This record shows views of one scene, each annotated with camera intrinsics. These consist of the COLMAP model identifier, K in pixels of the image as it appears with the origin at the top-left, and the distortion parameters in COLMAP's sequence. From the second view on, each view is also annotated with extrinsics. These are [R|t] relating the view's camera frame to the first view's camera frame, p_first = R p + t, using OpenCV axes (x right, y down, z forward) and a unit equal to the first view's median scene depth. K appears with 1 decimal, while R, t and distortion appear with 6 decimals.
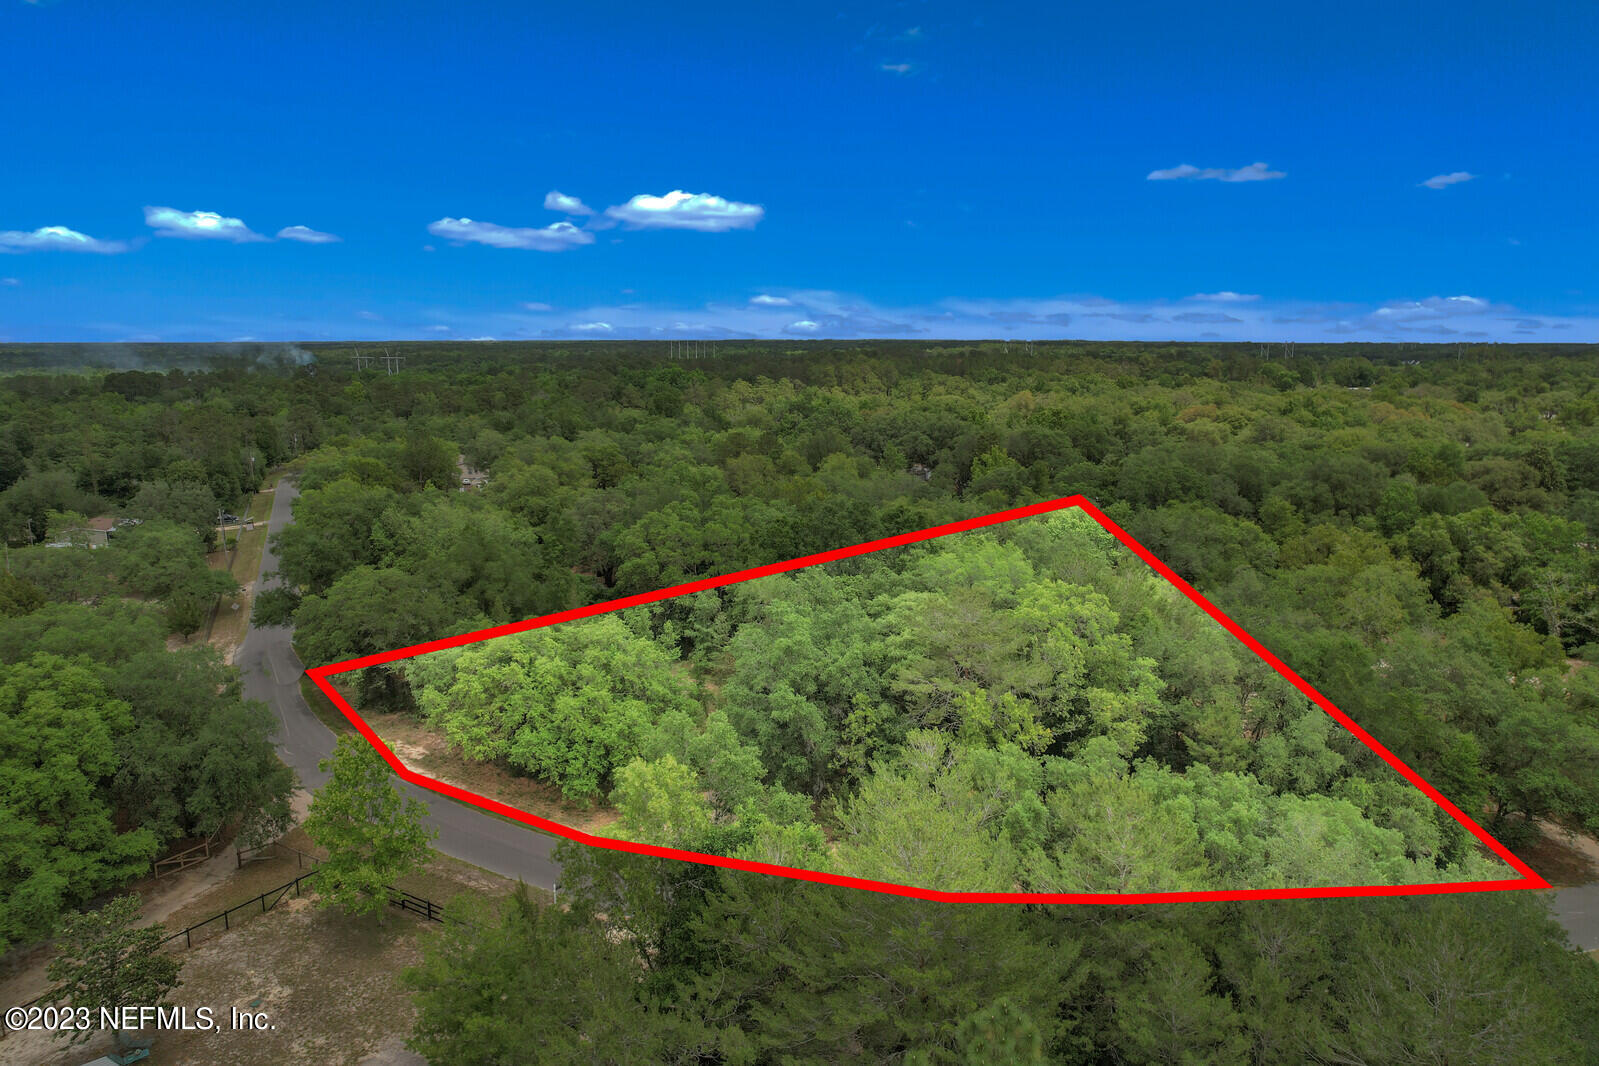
lens RADIAL K [[1030.0, 0, 799.5], [0, 1030.0, 533.0], [0, 0, 1]] dist [-0.079595, 0.077140]
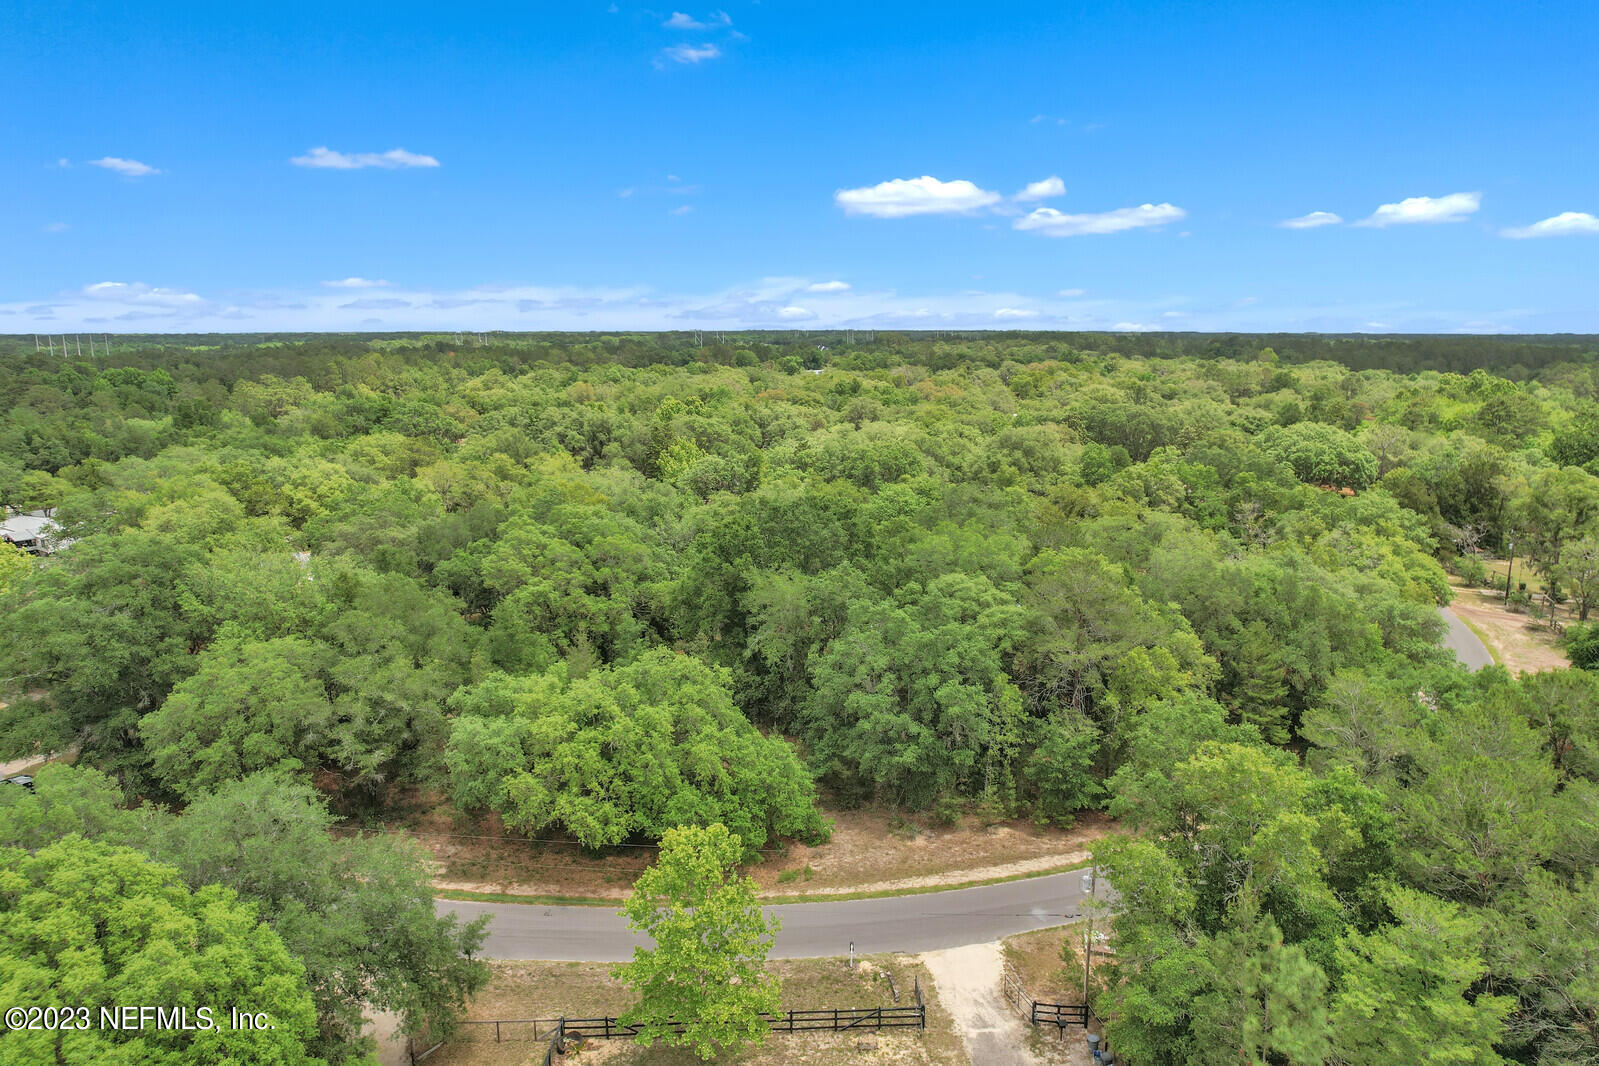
lens RADIAL K [[1062.5, 0, 799.5], [0, 1062.5, 533.0], [0, 0, 1]] dist [-0.067976, 0.062806]
pose [[0.853969, -0.111479, 0.508242, -0.603662], [0.107946, 0.993485, 0.036538, -0.038977], [-0.509004, 0.023660, 0.860439, 0.201702]]
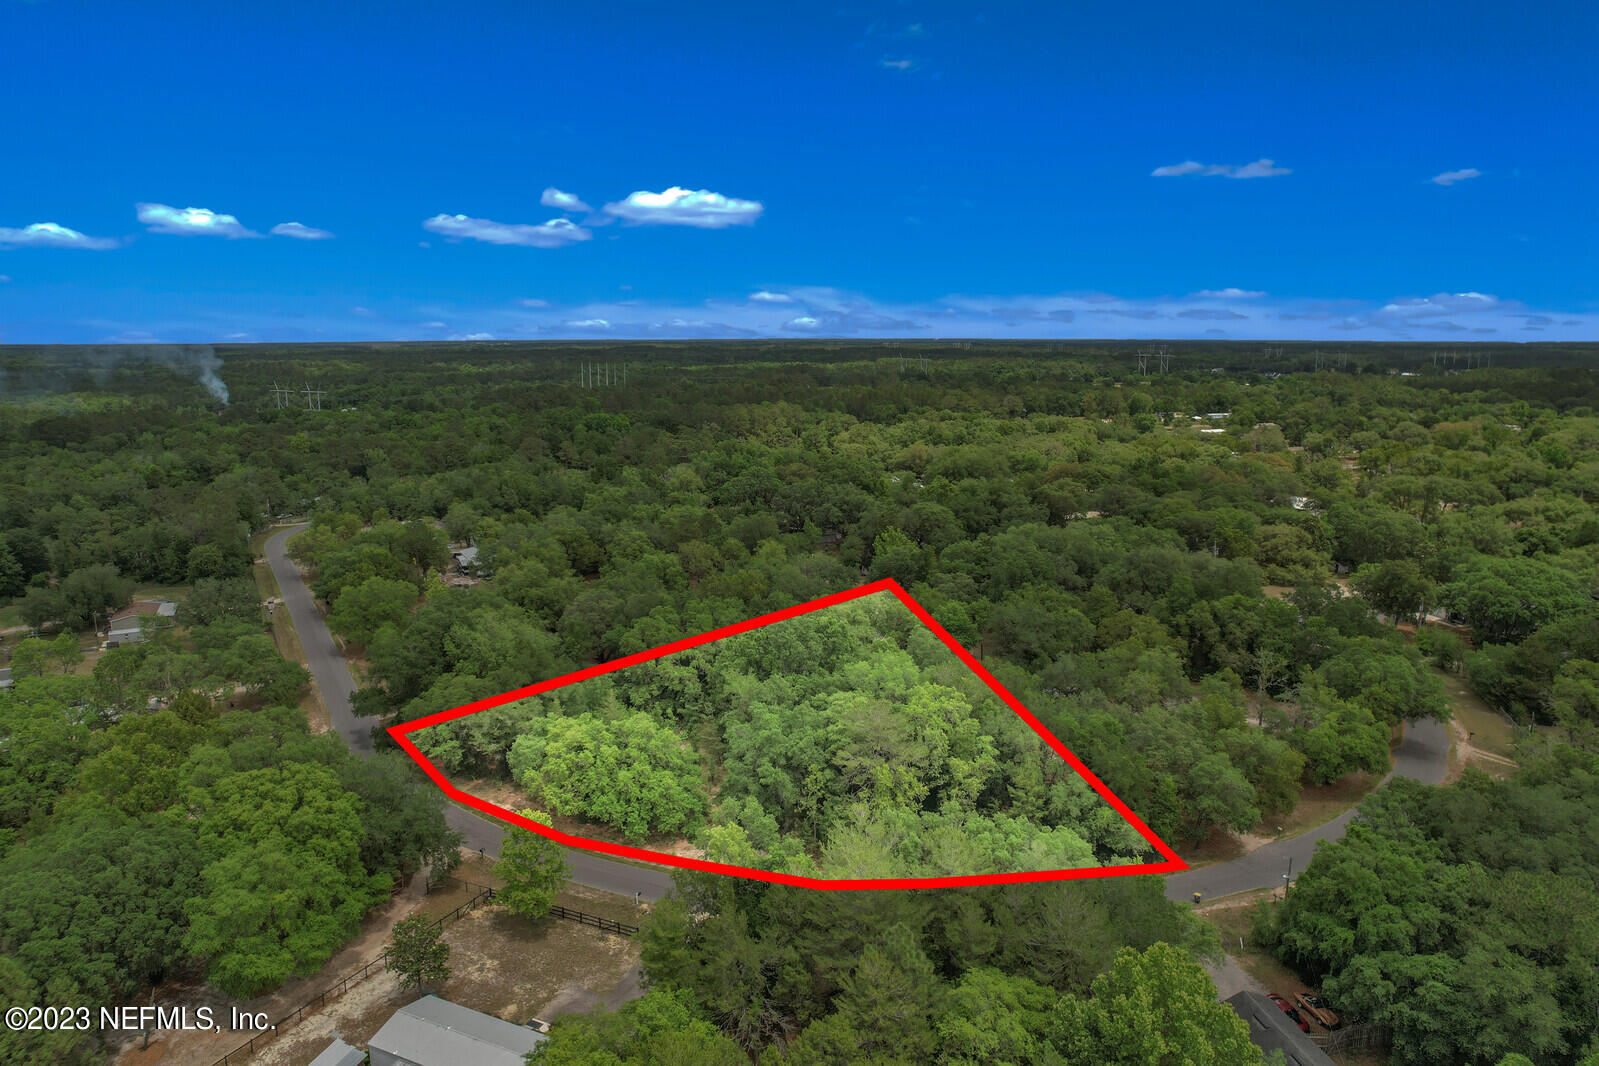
lens RADIAL K [[1028.6, 0, 799.5], [0, 1028.6, 533.0], [0, 0, 1]] dist [-0.057281, 0.049248]
pose [[0.995275, -0.020124, 0.094983, -0.105869], [0.019836, 0.999795, 0.003980, -0.210856], [-0.095044, -0.002077, 0.995471, -0.592699]]
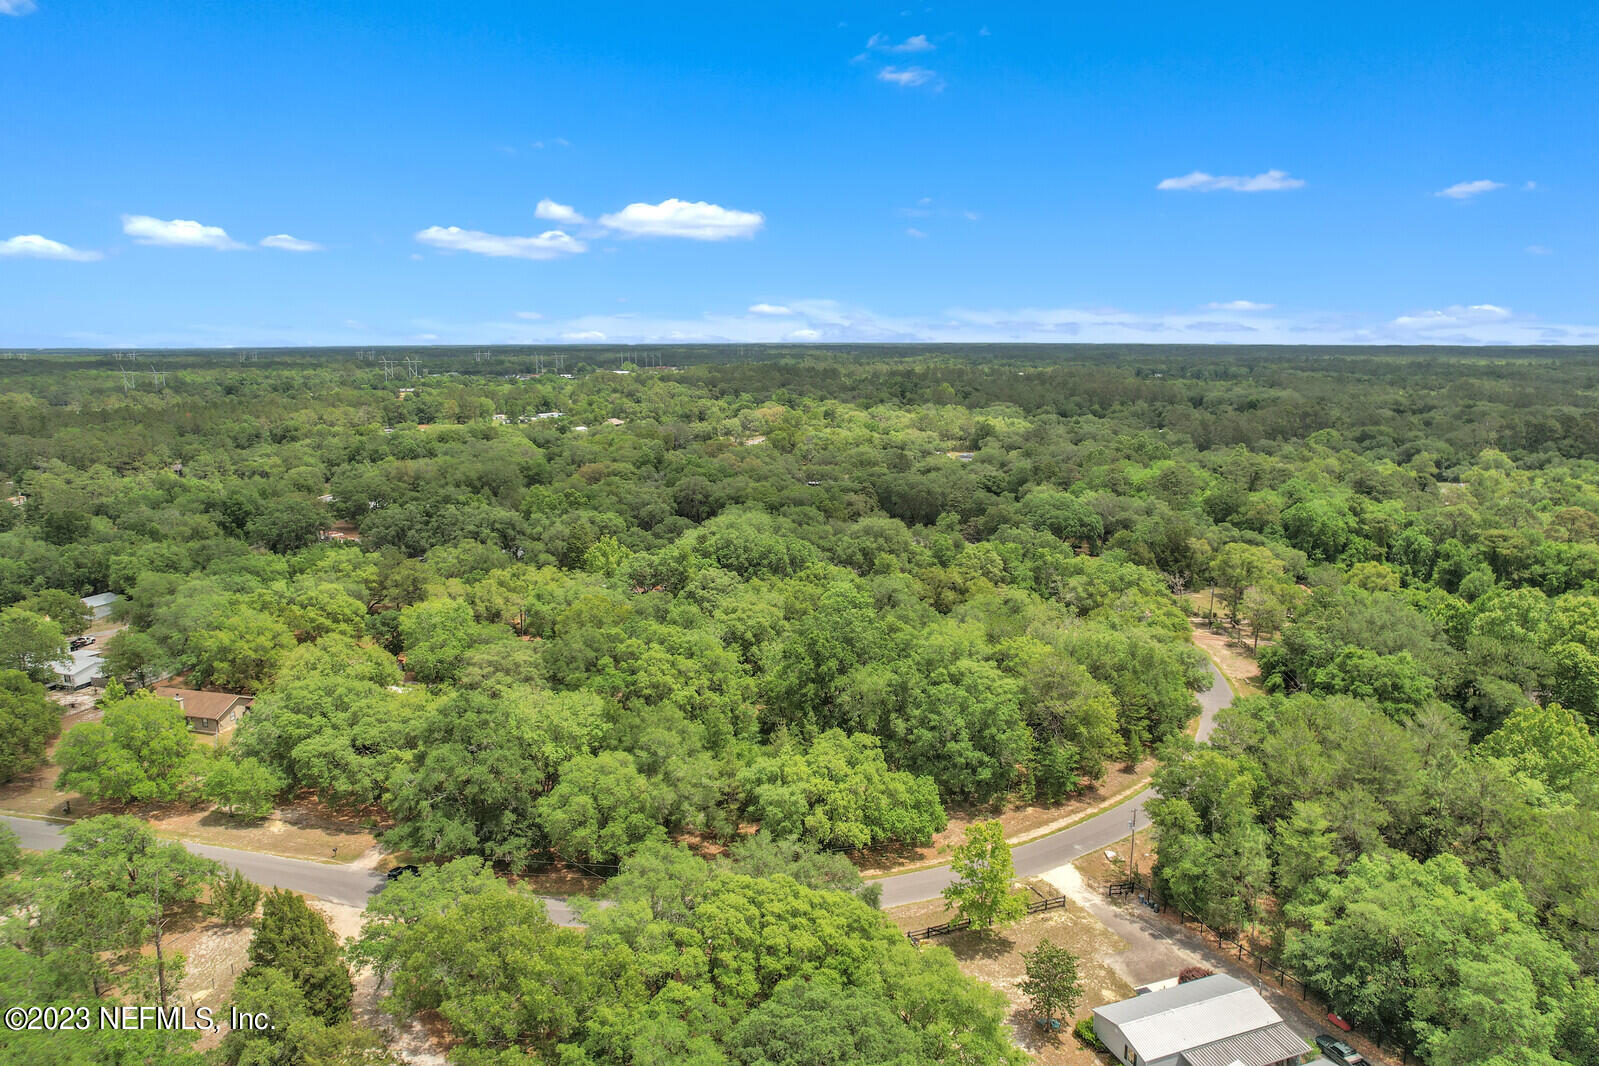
lens RADIAL K [[1028.6, 0, 799.5], [0, 1028.6, 533.0], [0, 0, 1]] dist [-0.057281, 0.049248]
pose [[0.661934, -0.152318, 0.733923, -1.425781], [0.157189, 0.985571, 0.062774, -0.334675], [-0.732895, 0.073812, 0.676326, 0.048380]]
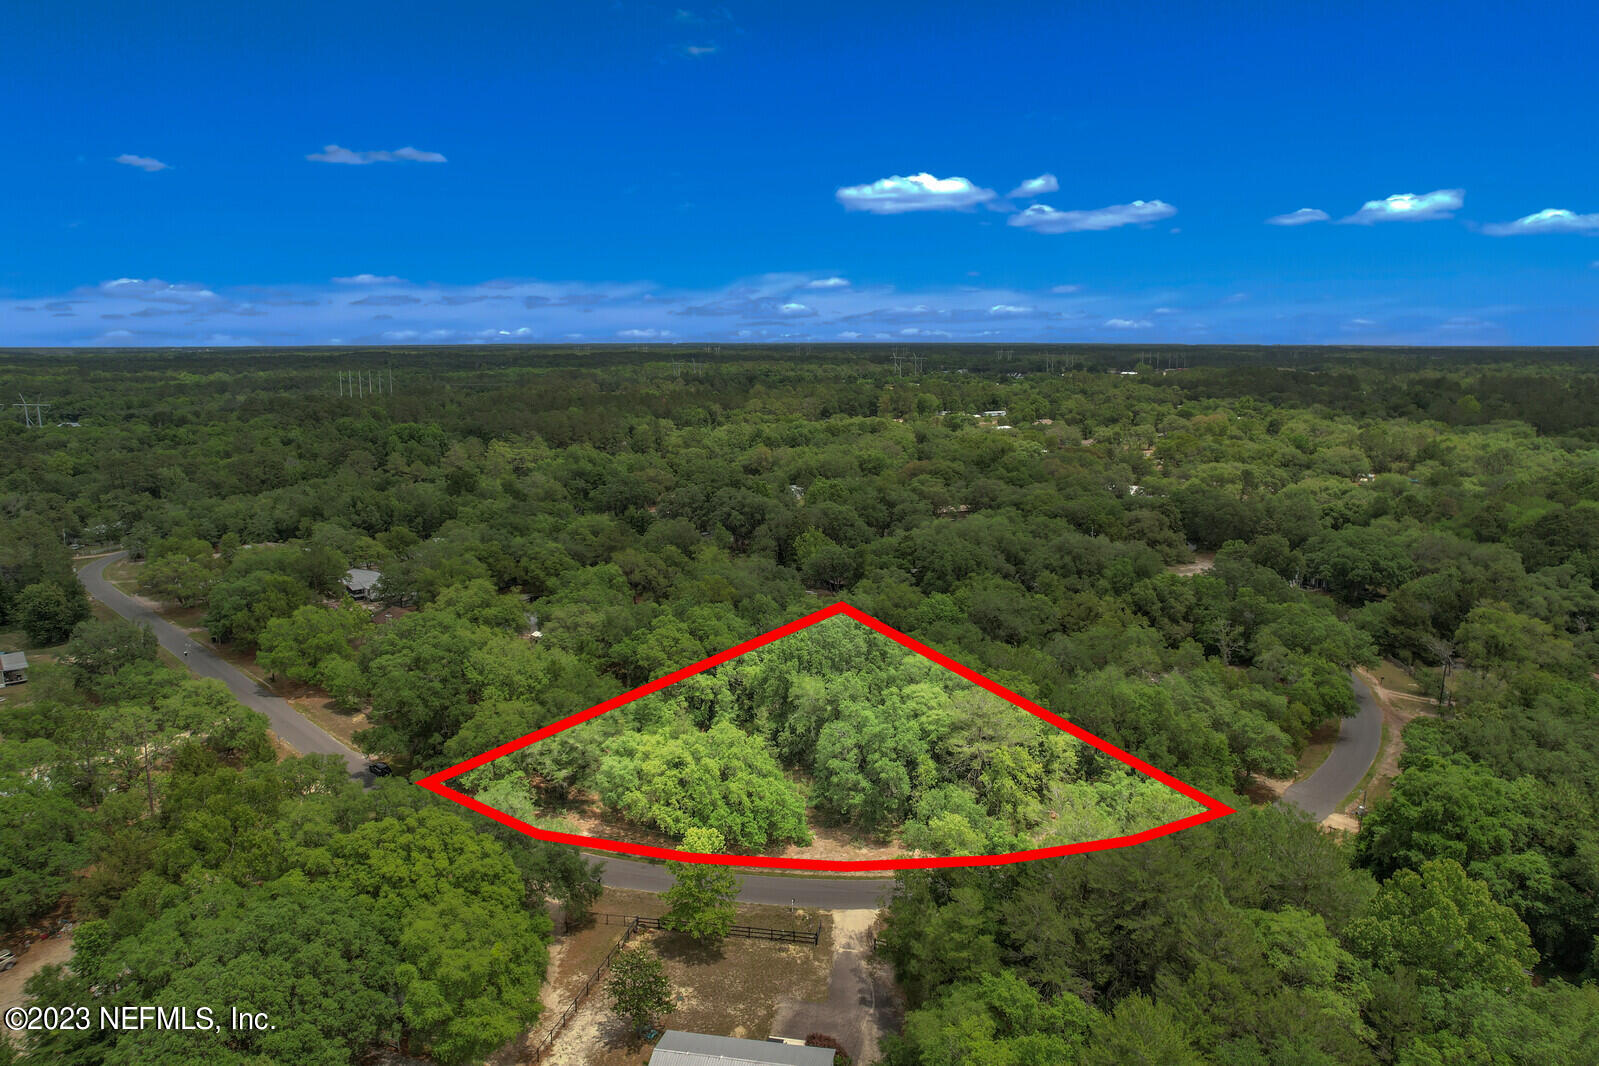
lens RADIAL K [[1028.6, 0, 799.5], [0, 1028.6, 533.0], [0, 0, 1]] dist [-0.057281, 0.049248]
pose [[0.939065, -0.064361, 0.337660, -0.647728], [0.064626, 0.997855, 0.010468, -0.229425], [-0.337609, 0.011992, 0.941210, -0.494363]]
